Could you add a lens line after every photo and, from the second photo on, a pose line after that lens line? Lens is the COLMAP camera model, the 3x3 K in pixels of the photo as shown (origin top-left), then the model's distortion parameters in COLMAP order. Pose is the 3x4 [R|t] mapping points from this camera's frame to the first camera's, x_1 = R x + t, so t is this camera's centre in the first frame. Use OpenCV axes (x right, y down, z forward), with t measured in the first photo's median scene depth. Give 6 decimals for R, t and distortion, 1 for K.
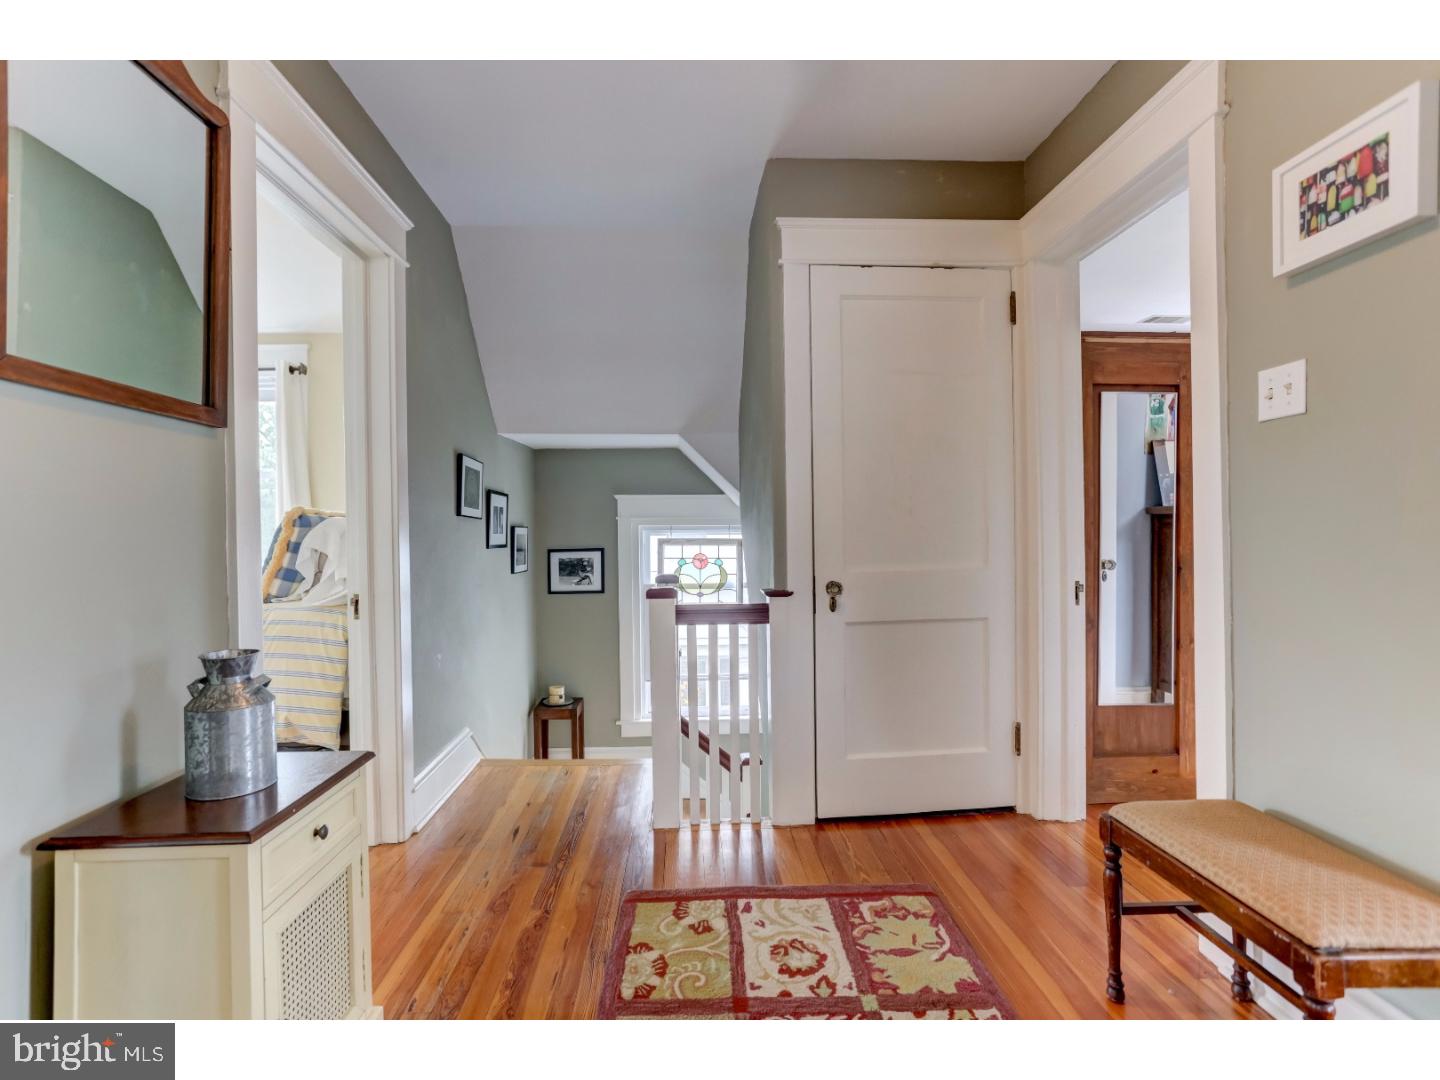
lens RADIAL K [[695.0, 0, 715.2], [0, 695.0, 535.2], [0, 0, 1]] dist [-0.035295, 0.015232]
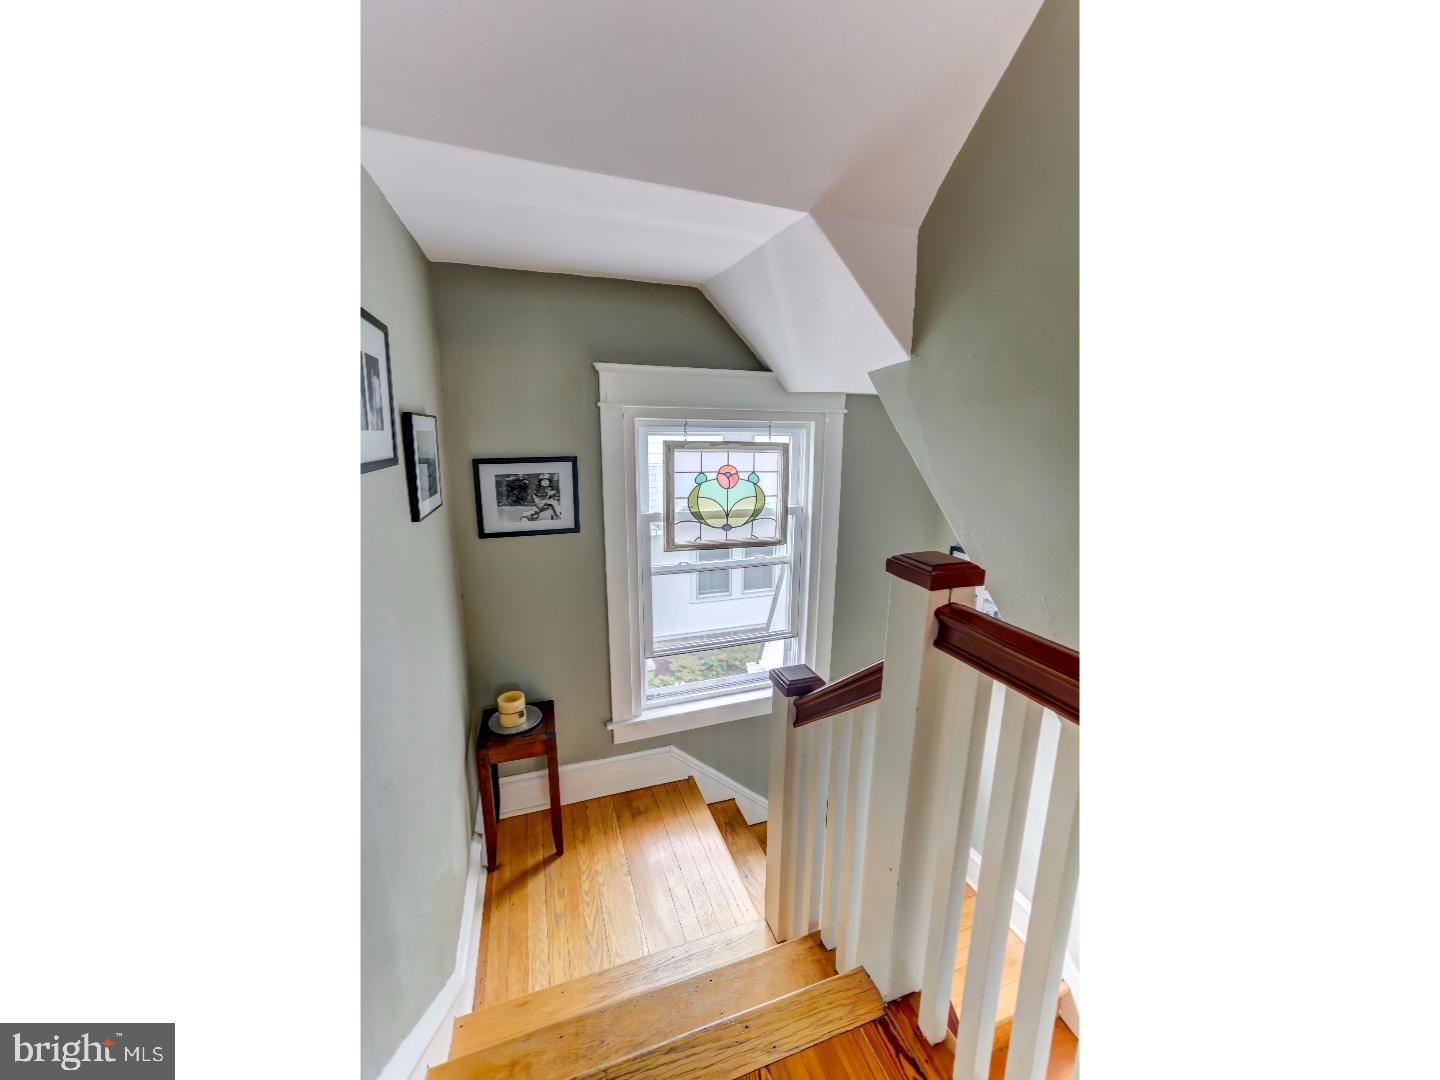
lens RADIAL K [[524.9, 0, 720.0], [0, 524.9, 535.7], [0, 0, 1]] dist [-0.001332, -0.000013]
pose [[0.959468, -0.039405, 0.279051, -0.169959], [-0.015286, 0.981442, 0.191148, -0.002283], [-0.281404, -0.187666, 0.941060, 0.534537]]
